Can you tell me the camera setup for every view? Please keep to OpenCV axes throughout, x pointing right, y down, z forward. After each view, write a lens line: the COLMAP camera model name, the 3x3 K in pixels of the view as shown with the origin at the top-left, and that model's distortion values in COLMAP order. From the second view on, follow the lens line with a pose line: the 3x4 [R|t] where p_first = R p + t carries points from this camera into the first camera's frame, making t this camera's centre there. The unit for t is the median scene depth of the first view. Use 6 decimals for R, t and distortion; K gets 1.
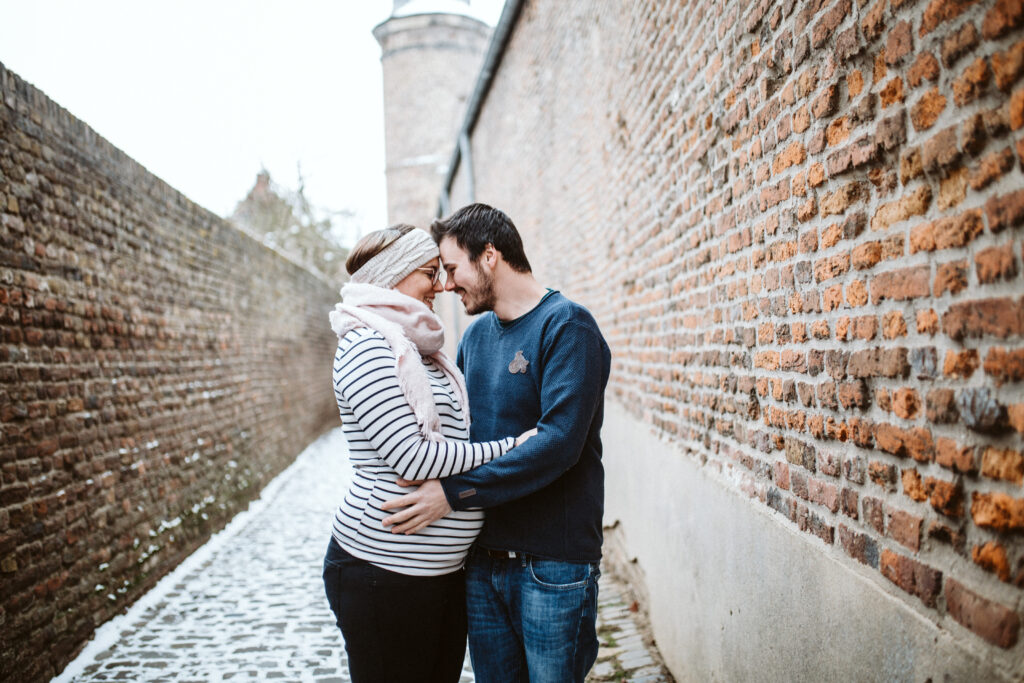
lens RADIAL K [[978.5, 0, 512.0], [0, 978.5, 318.0], [0, 0, 1]] dist [-0.030486, 0.030418]
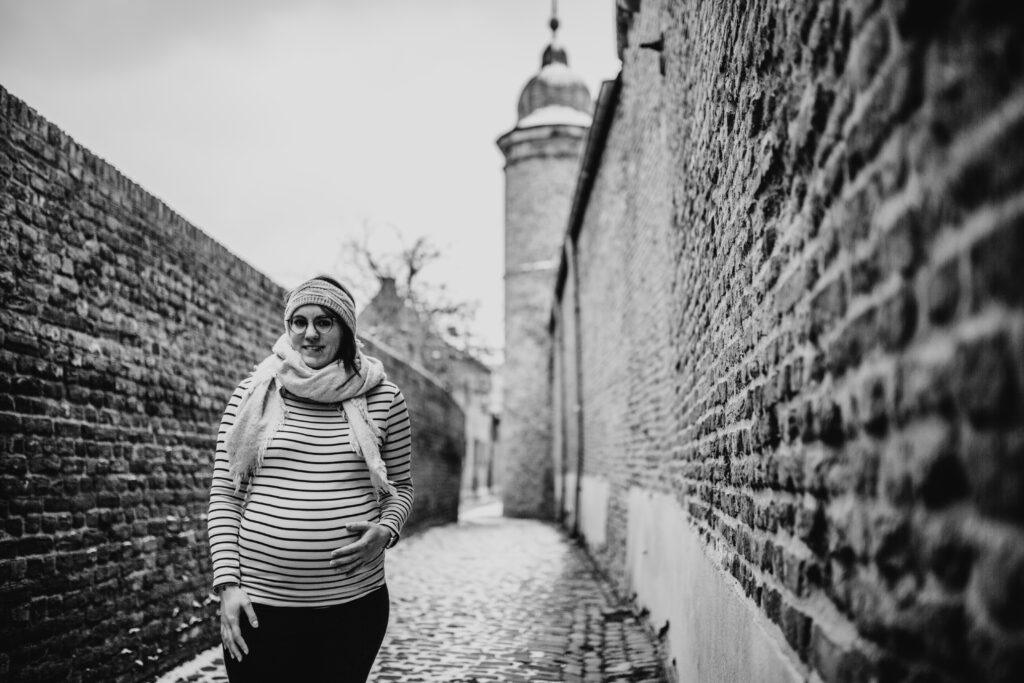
lens RADIAL K [[978.5, 0, 512.0], [0, 978.5, 318.0], [0, 0, 1]] dist [-0.030486, 0.030418]
pose [[0.990453, 0.020824, -0.136270, 0.092181], [-0.036284, 0.993049, -0.111973, 0.032991], [0.132991, 0.115849, 0.984323, 0.028346]]
